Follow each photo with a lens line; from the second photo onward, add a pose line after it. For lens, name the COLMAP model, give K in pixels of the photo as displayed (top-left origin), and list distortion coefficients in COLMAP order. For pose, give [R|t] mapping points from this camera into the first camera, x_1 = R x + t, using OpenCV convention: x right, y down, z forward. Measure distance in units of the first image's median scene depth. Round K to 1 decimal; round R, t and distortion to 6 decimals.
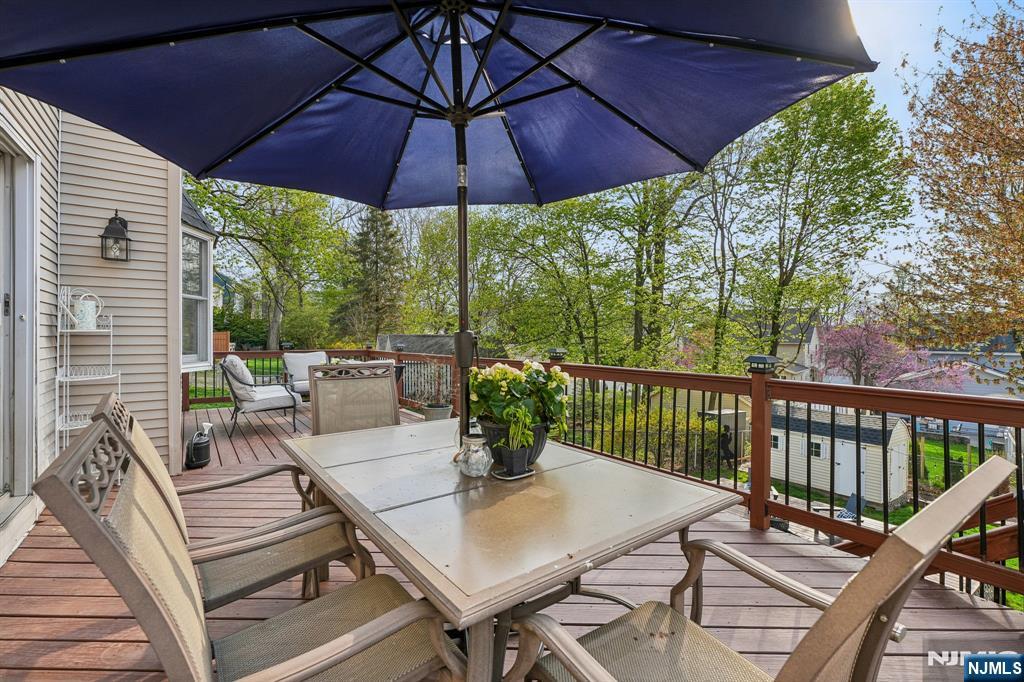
lens RADIAL K [[482.3, 0, 512.0], [0, 482.3, 341.0], [0, 0, 1]] dist [-0.000849, 0.000226]
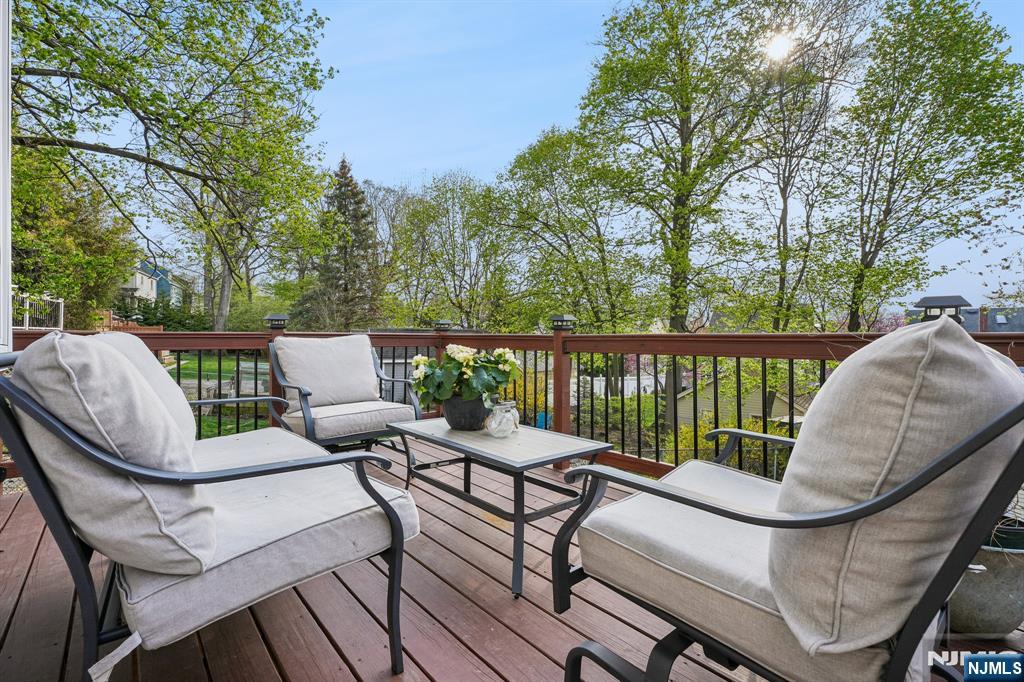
lens RADIAL K [[470.7, 0, 512.0], [0, 470.7, 341.0], [0, 0, 1]] dist [-0.000887, -0.000072]
pose [[0.994733, -0.001072, 0.102491, -0.070730], [0.001041, 0.999999, 0.000354, 0.006329], [-0.102491, -0.000245, 0.994734, 0.131101]]
